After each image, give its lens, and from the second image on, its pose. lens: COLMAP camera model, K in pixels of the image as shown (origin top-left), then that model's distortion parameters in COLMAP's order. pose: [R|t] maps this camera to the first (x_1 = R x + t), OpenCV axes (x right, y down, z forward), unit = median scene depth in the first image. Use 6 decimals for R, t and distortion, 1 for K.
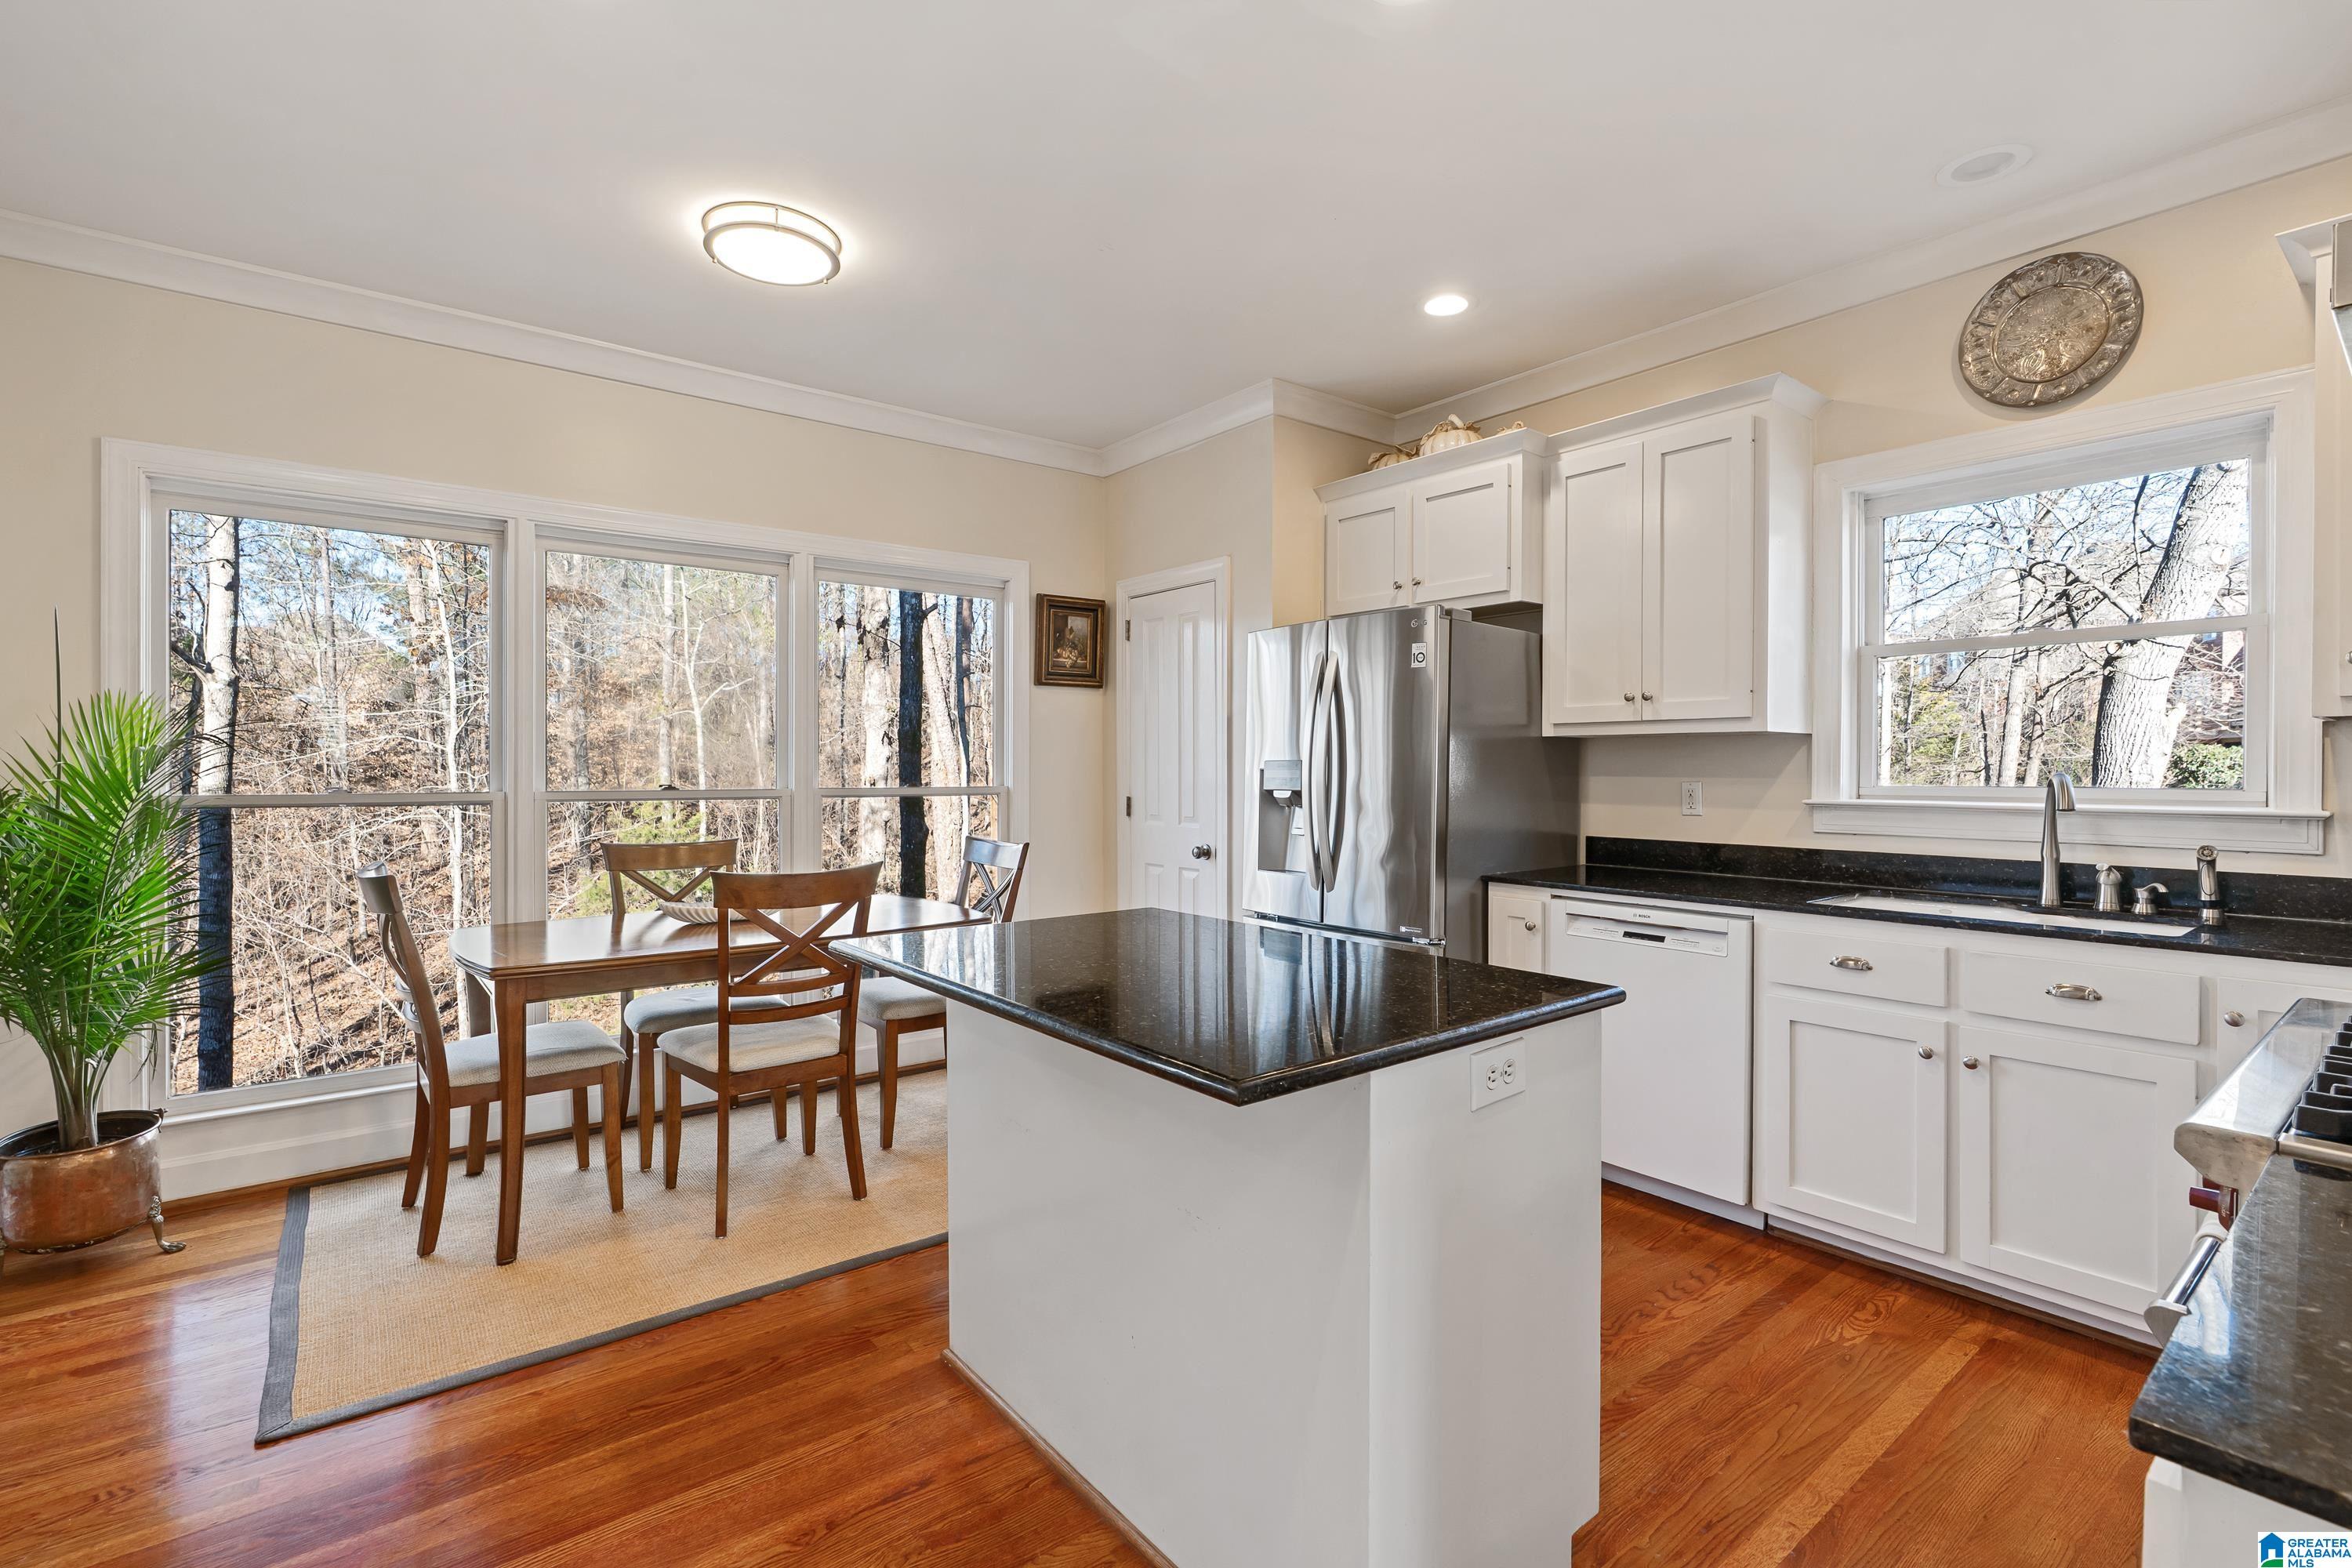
lens RADIAL K [[1051.3, 0, 1176.0], [0, 1051.3, 784.0], [0, 0, 1]] dist [-0.012356, 0.000064]
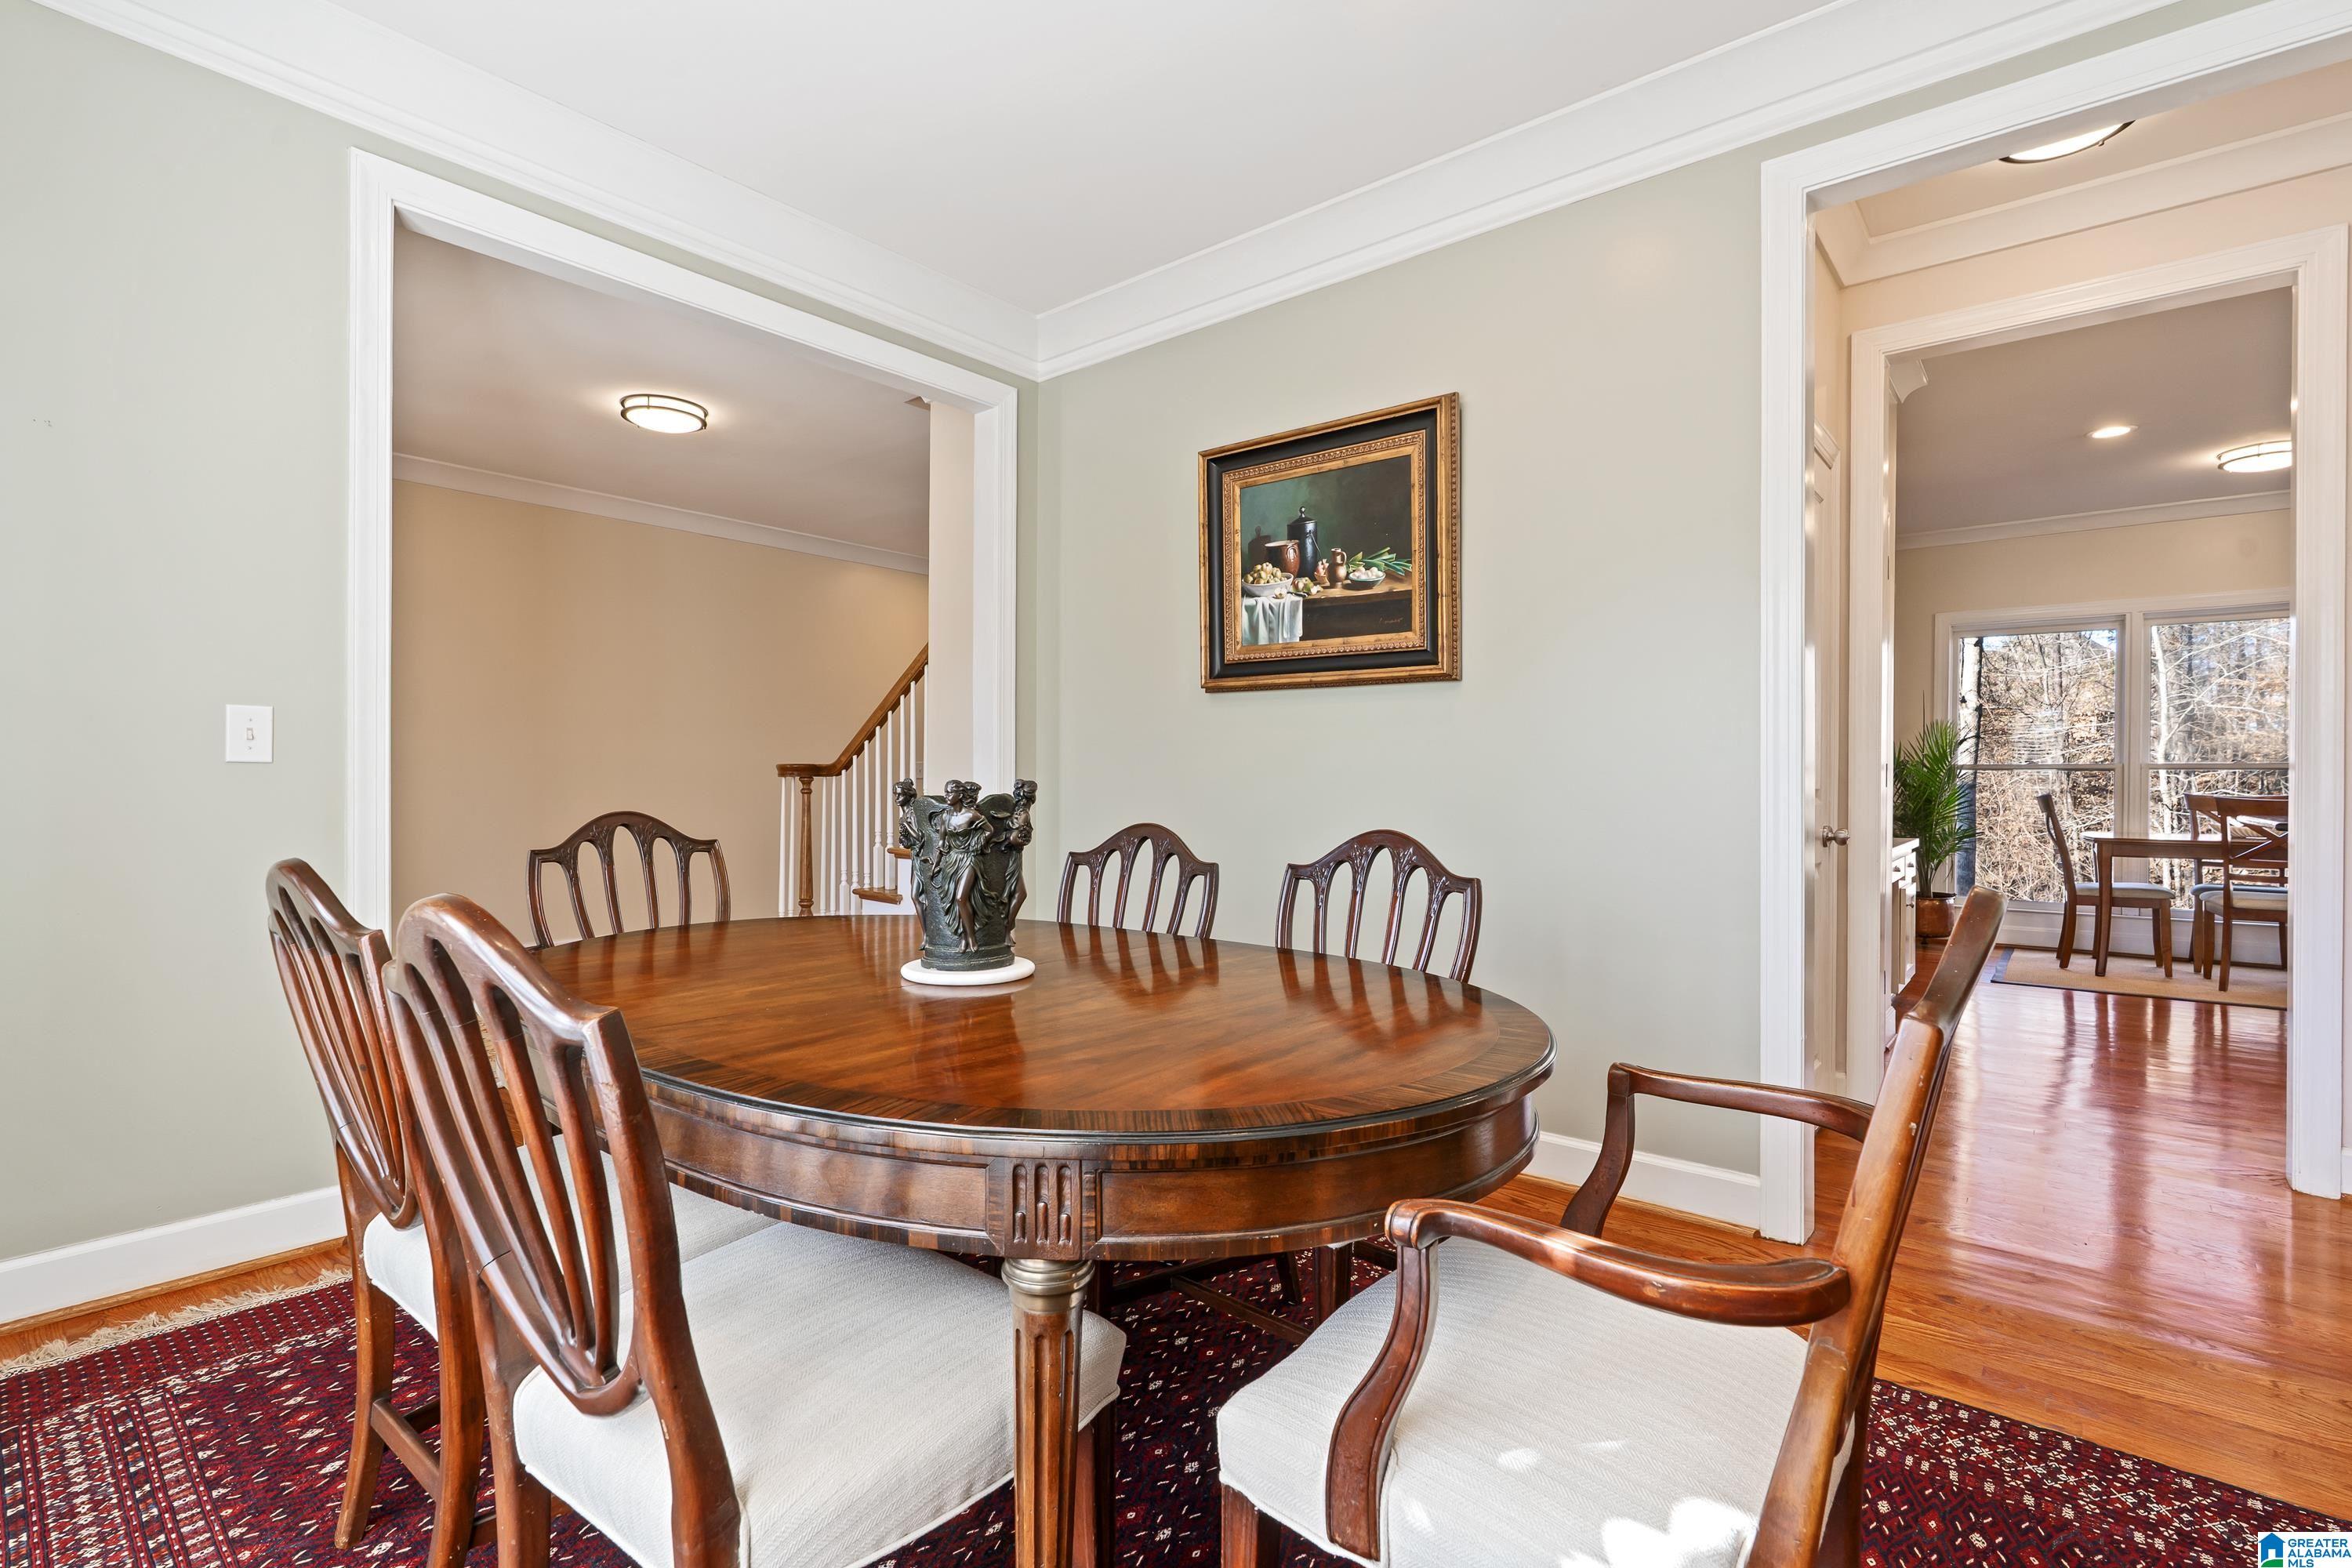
lens RADIAL K [[1106.6, 0, 1176.0], [0, 1106.6, 784.0], [0, 0, 1]] dist [-0.000966, -0.000244]
pose [[0.210922, 0.000388, -0.977503, 0.933800], [-0.015366, 0.999878, -0.002919, 0.078050], [0.977382, 0.015636, 0.210902, -1.063525]]
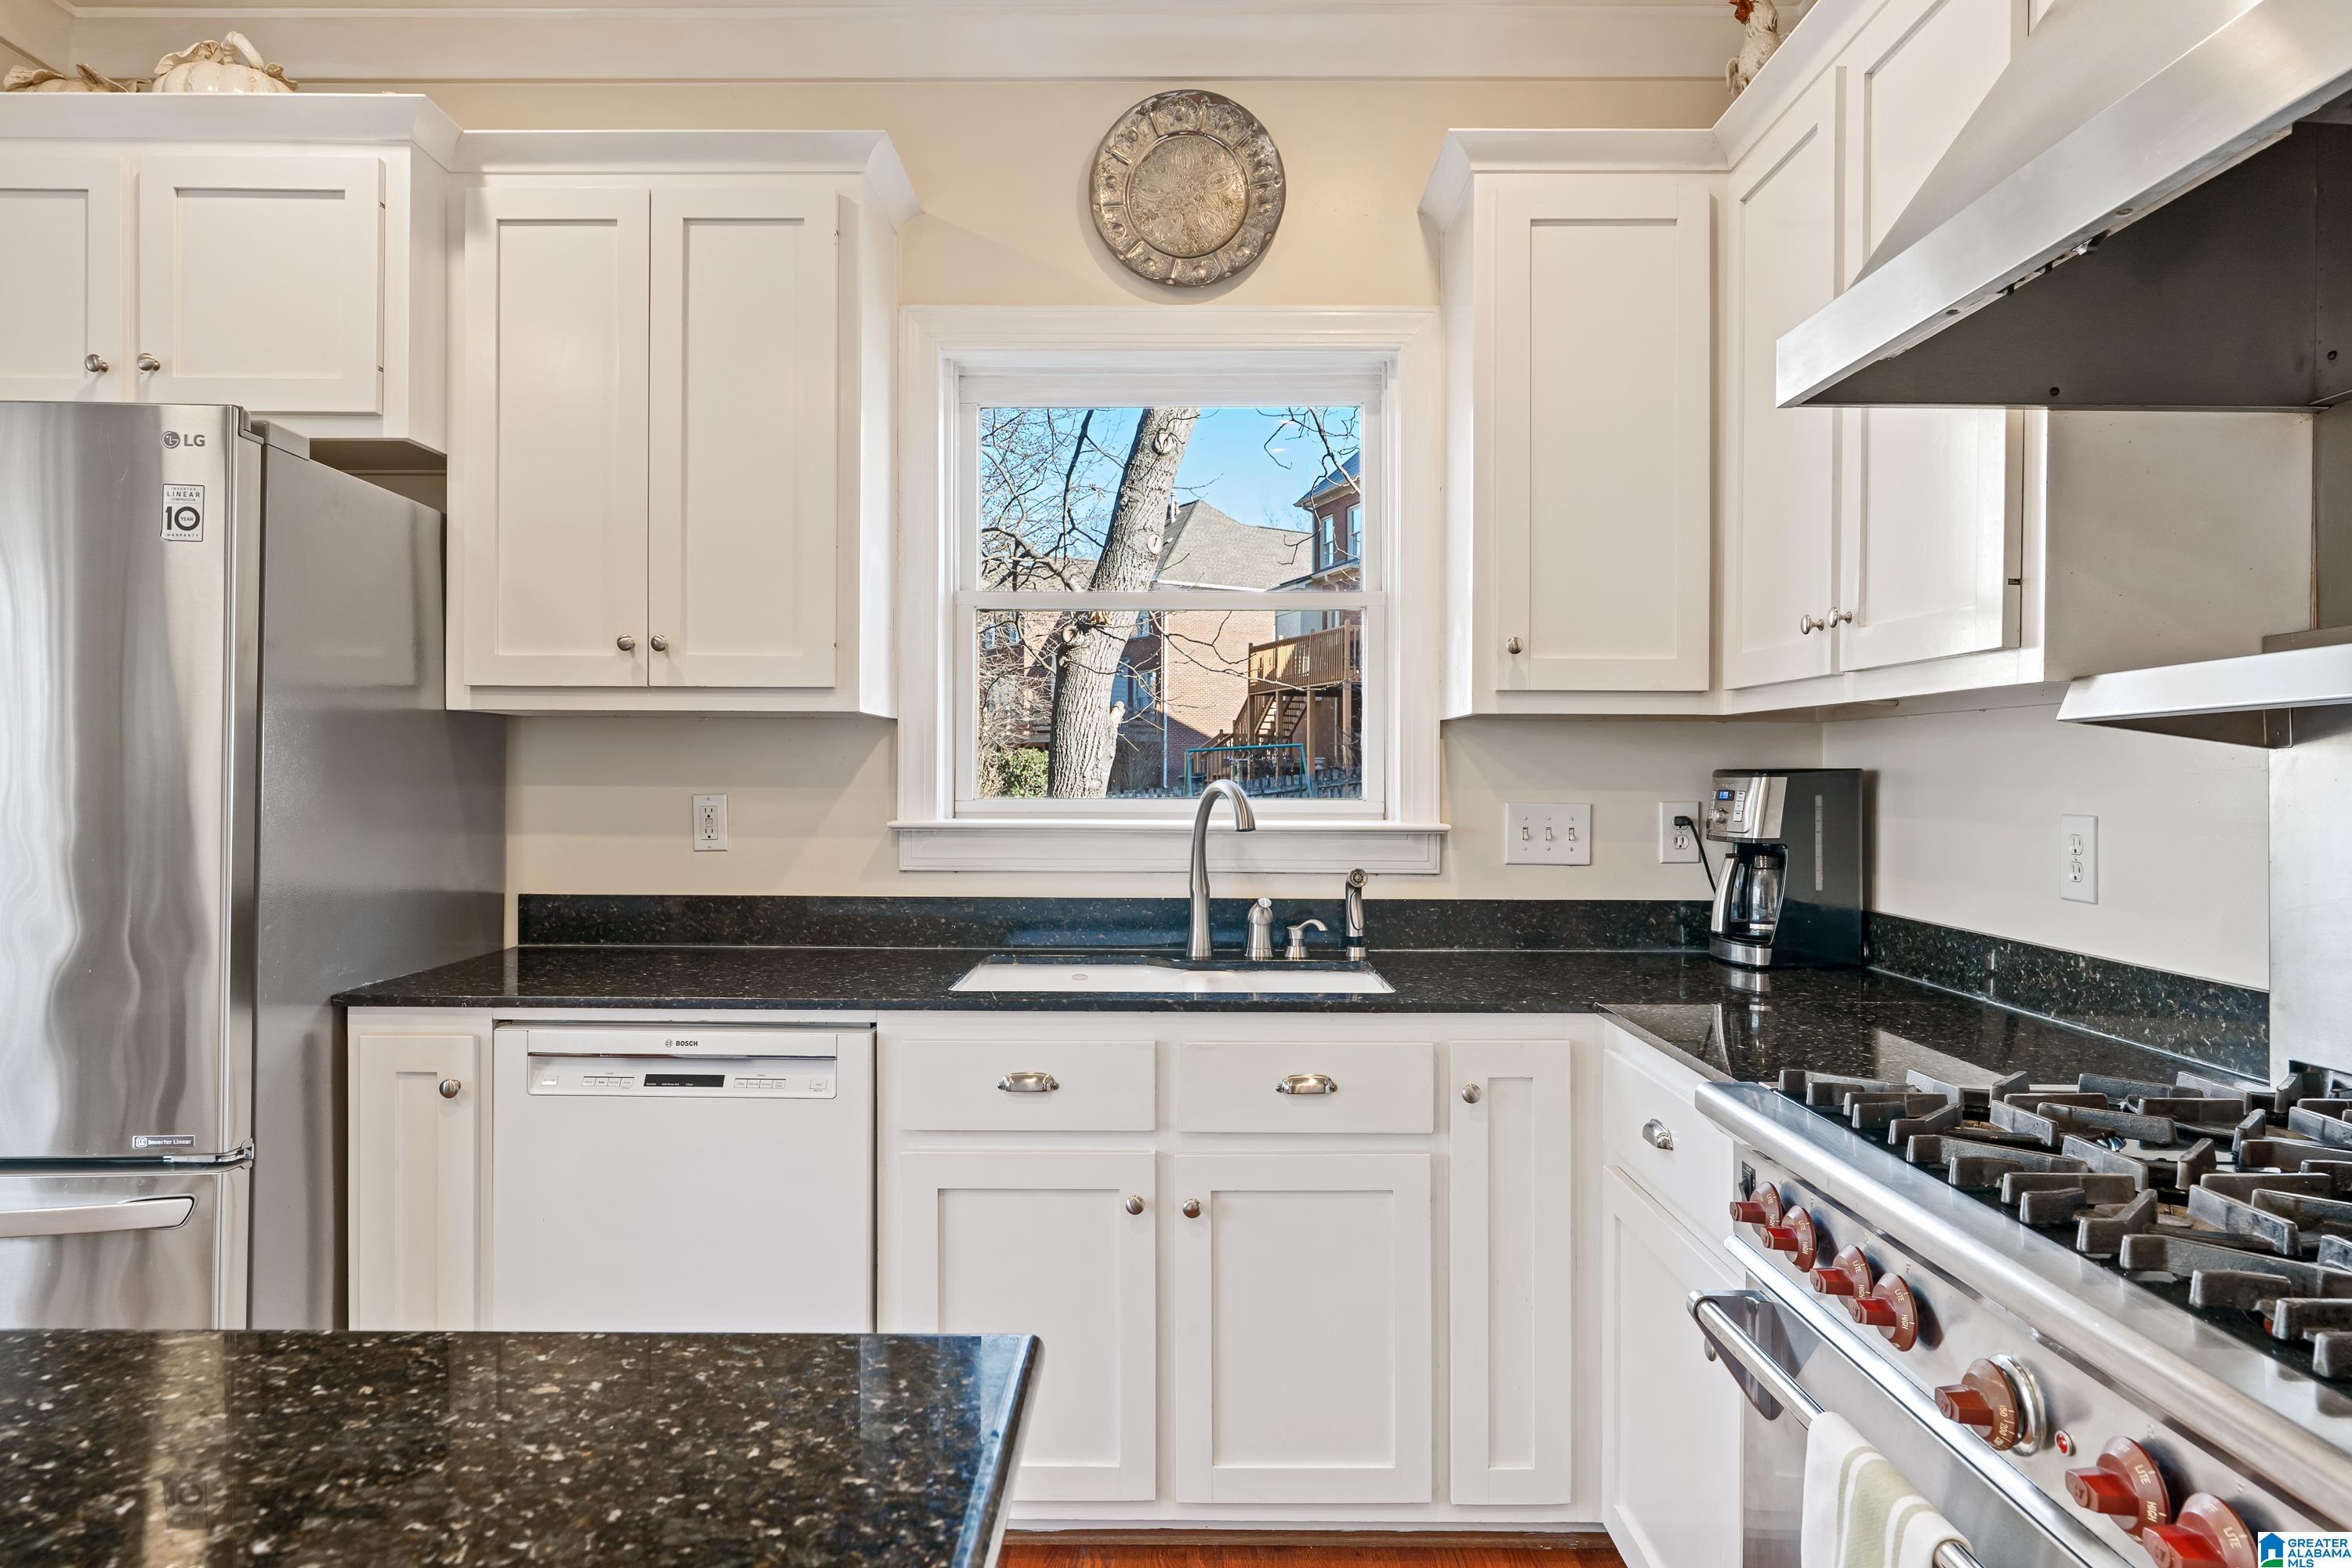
lens RADIAL K [[1437.3, 0, 1172.8], [0, 1437.3, 774.9], [0, 0, 1]] dist [0.001843, 0.004309]
pose [[0.621432, 0.001580, 0.783467, 0.016582], [0.007915, 0.999934, -0.008295, -0.004565], [-0.783428, 0.011357, 0.621379, 0.308184]]
